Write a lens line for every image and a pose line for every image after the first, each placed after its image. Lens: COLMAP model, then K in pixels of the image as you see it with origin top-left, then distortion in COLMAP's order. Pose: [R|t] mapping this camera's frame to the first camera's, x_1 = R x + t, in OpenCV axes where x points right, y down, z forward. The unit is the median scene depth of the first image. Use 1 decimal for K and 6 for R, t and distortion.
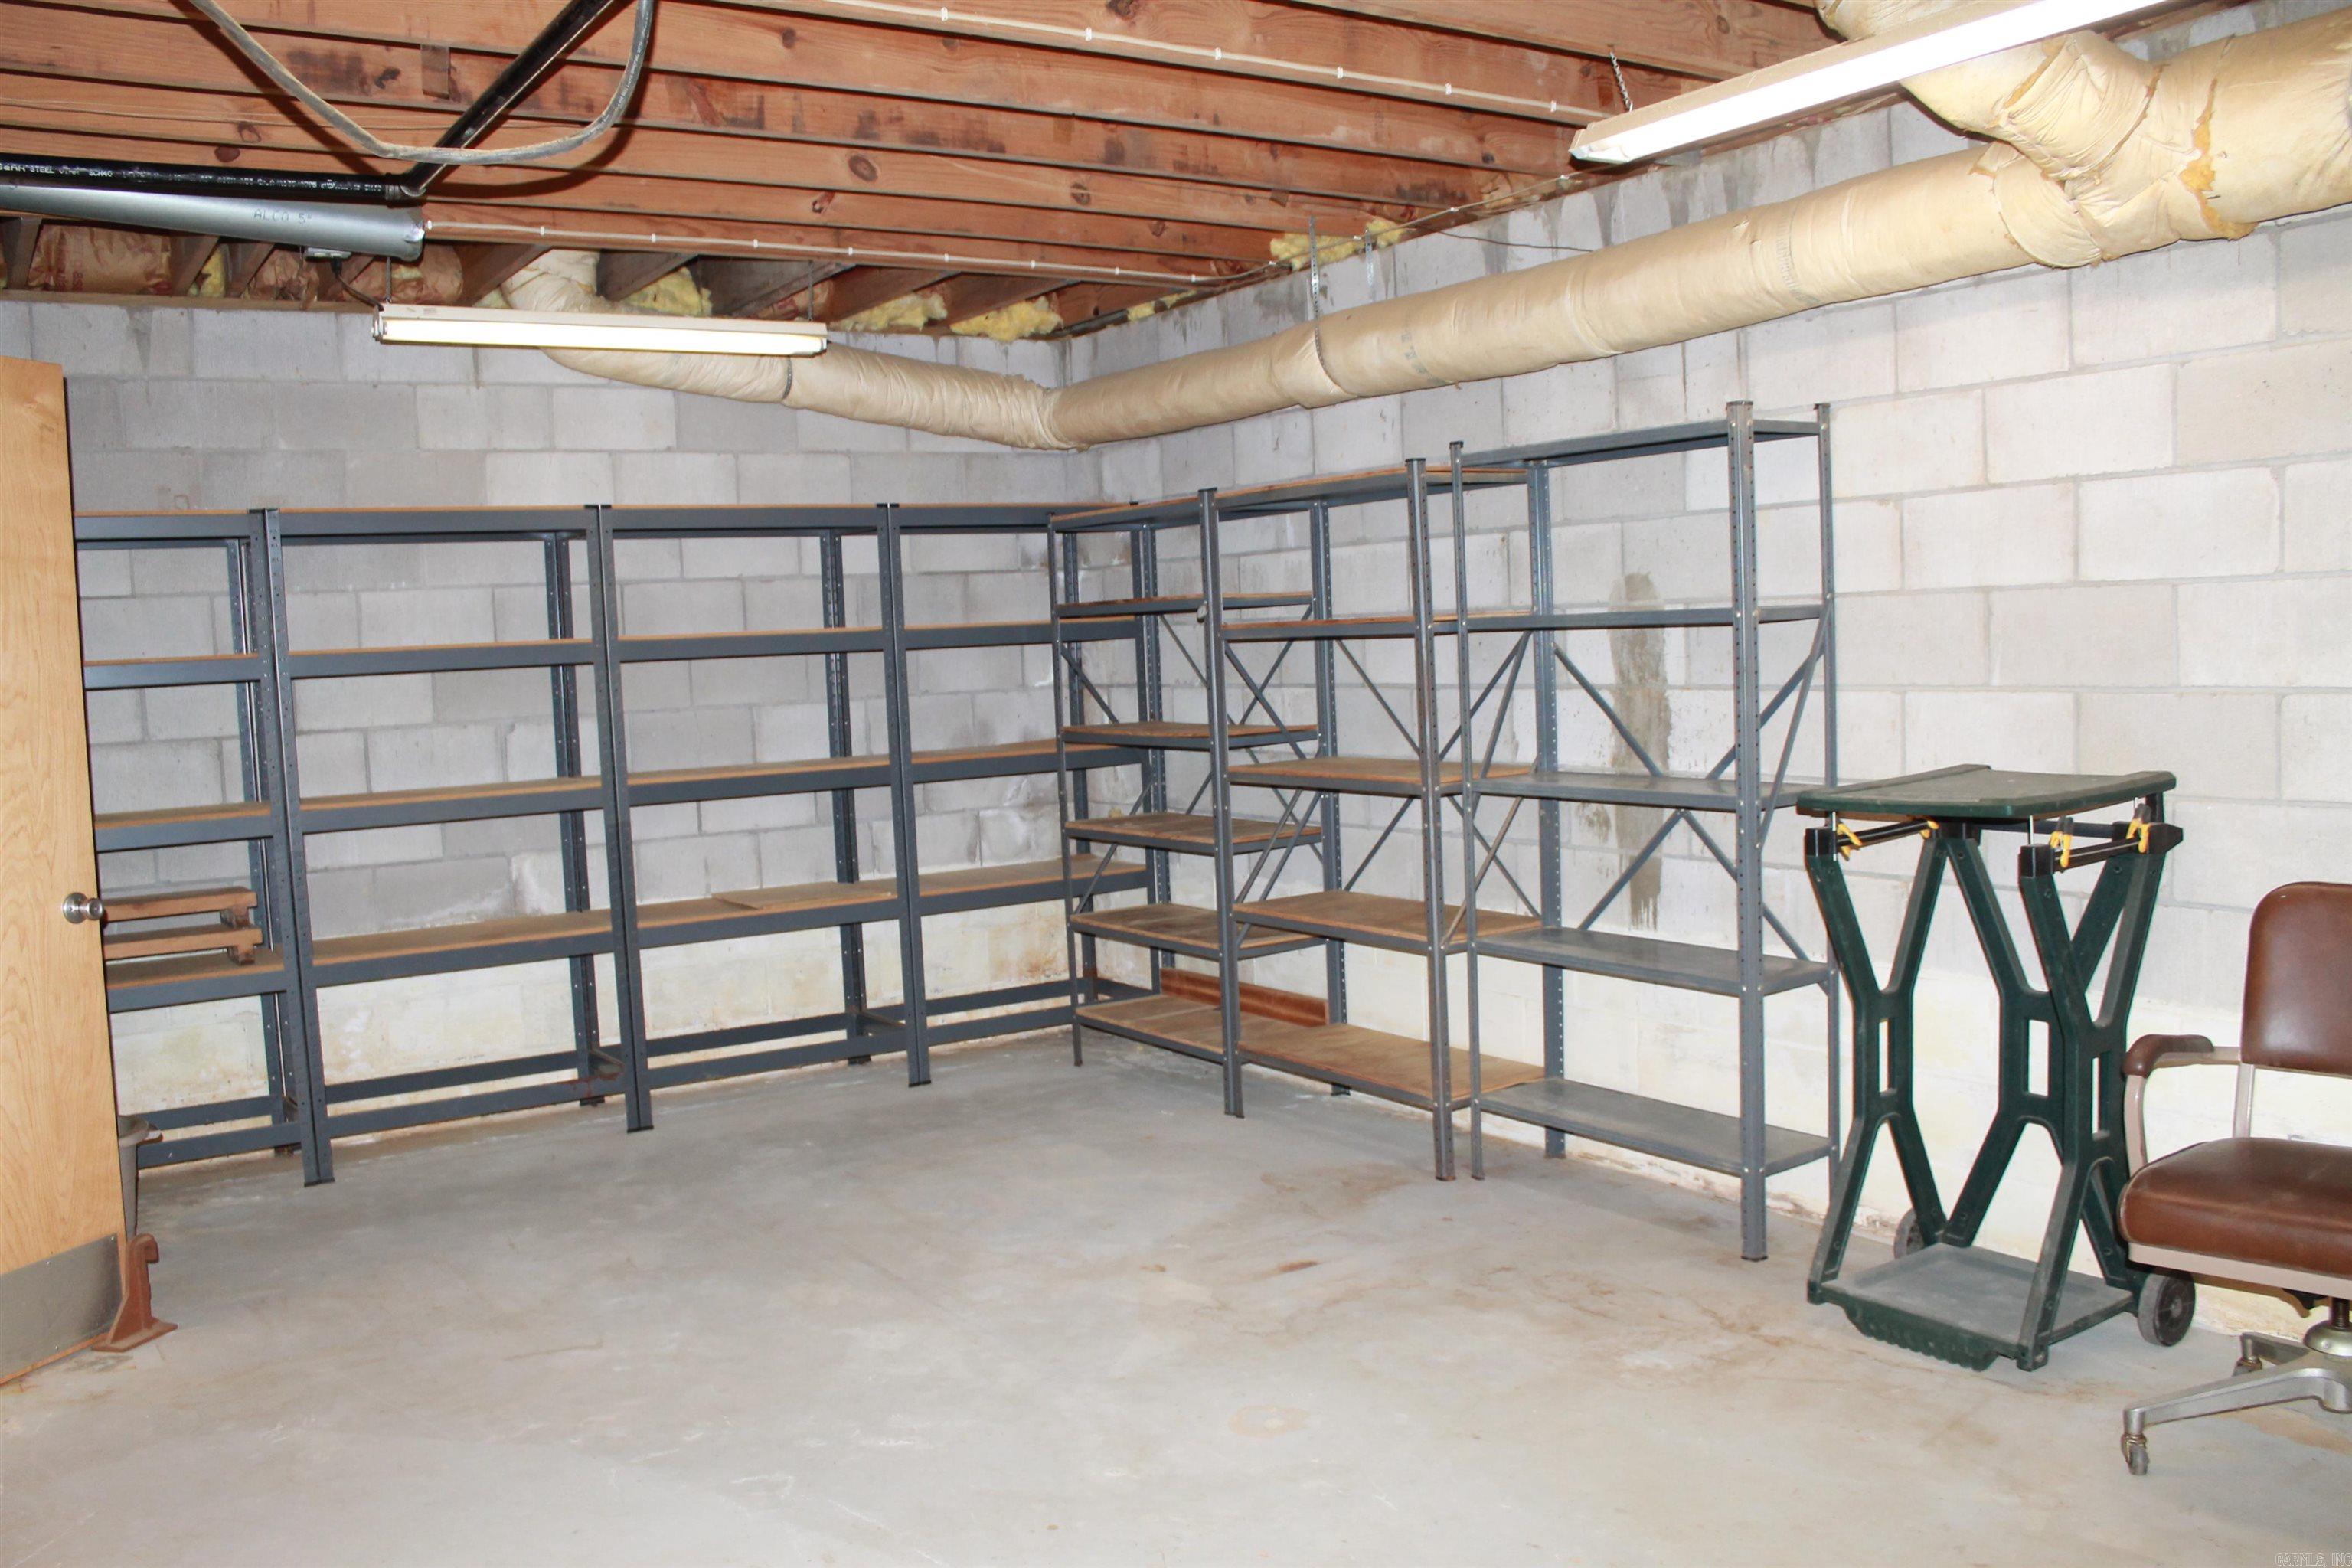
lens RADIAL K [[1993.2, 0, 1175.2], [0, 1993.2, 781.2], [0, 0, 1]] dist [-0.059318, 0.079482]
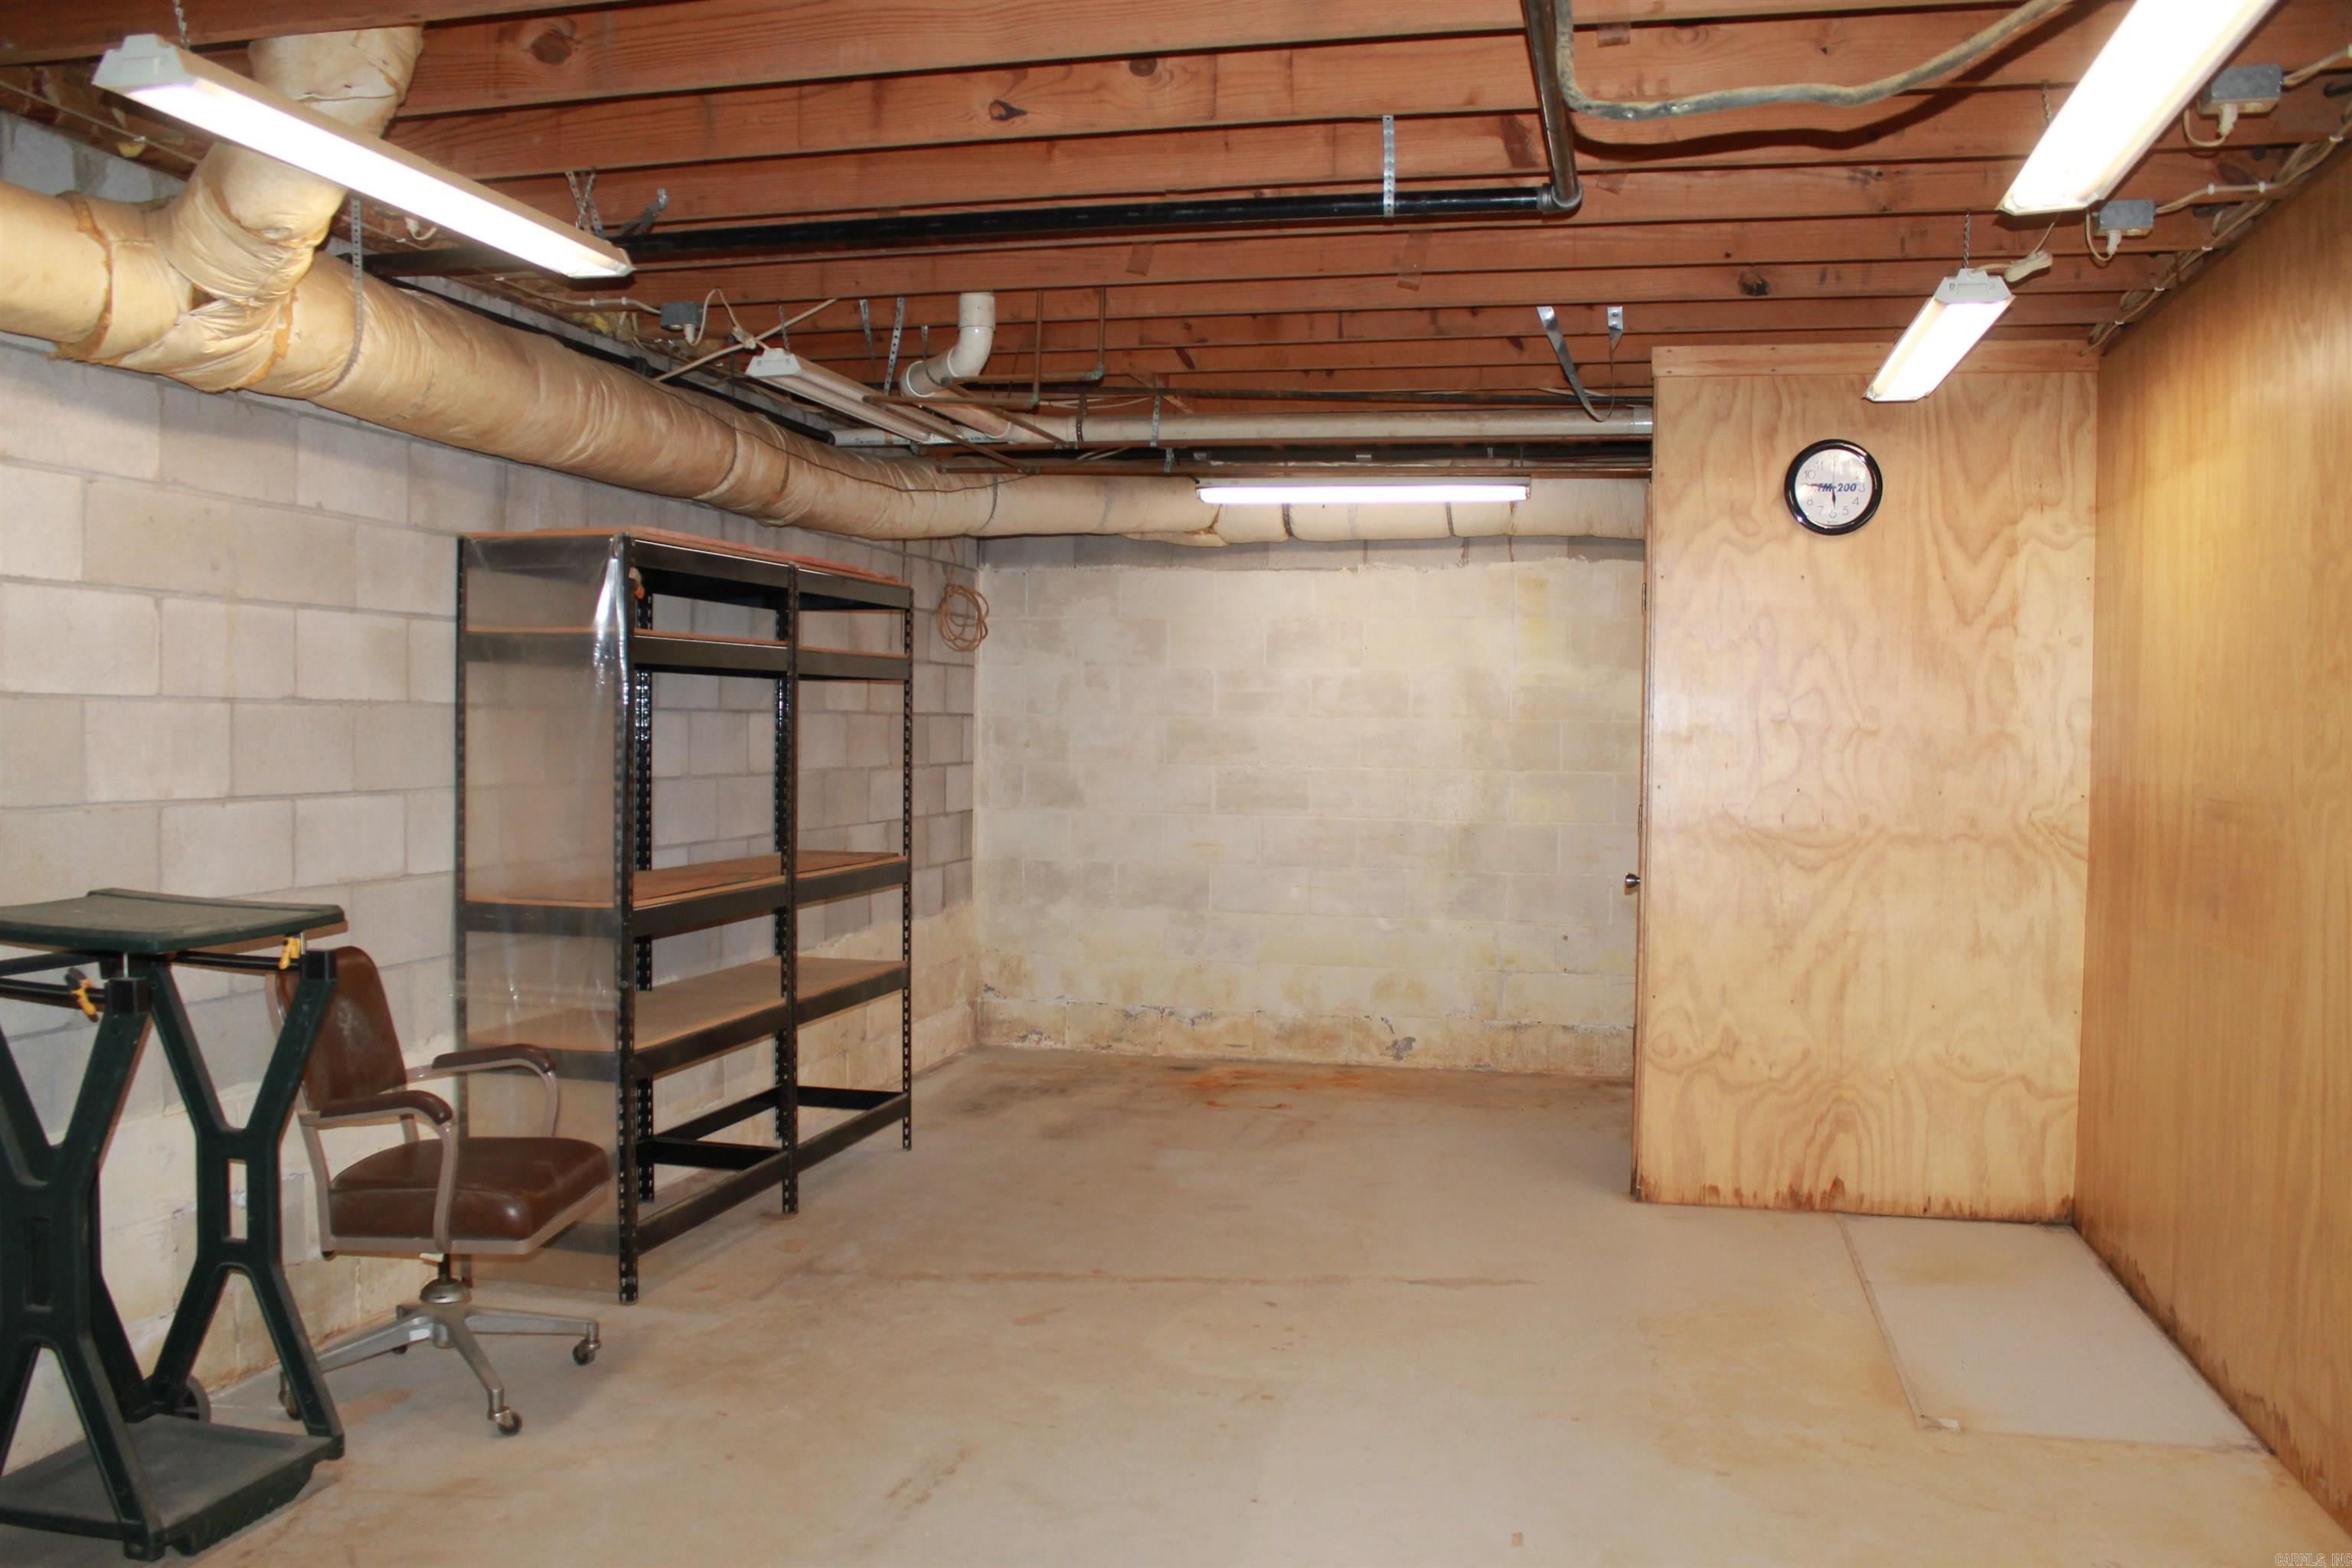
lens RADIAL K [[1993.2, 0, 1175.5], [0, 1993.2, 786.4], [0, 0, 1]] dist [-0.059318, 0.079482]
pose [[-0.673074, 0.017993, 0.739356, -0.612910], [0.080276, 0.995575, 0.048851, -0.063422], [-0.735205, 0.092233, -0.671540, 1.312886]]
